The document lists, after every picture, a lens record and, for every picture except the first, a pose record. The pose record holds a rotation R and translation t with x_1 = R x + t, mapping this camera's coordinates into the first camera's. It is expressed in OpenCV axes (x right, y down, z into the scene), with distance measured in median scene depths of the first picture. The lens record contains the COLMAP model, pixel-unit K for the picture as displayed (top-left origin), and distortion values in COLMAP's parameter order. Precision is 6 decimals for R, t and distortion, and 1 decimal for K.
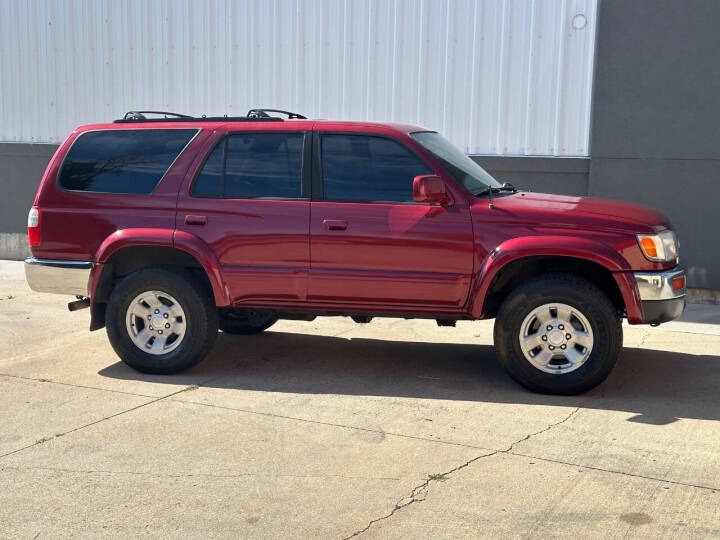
lens RADIAL K [[1025.0, 0, 360.0], [0, 1025.0, 270.0], [0, 0, 1]] dist [0.123255, -0.033066]
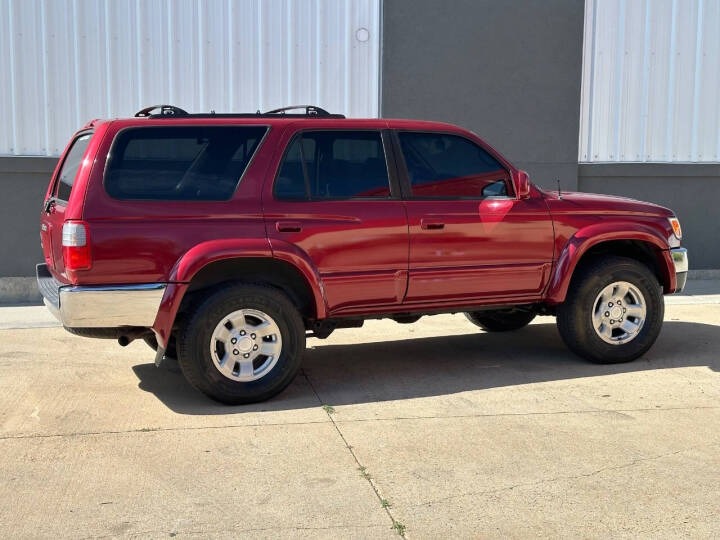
lens RADIAL K [[1025.0, 0, 360.0], [0, 1025.0, 270.0], [0, 0, 1]] dist [0.123255, -0.033066]
pose [[0.788586, -0.071033, 0.610808, -0.657728], [0.081319, 0.996628, 0.010915, -0.014616], [-0.609524, 0.041063, 0.791703, 0.248047]]
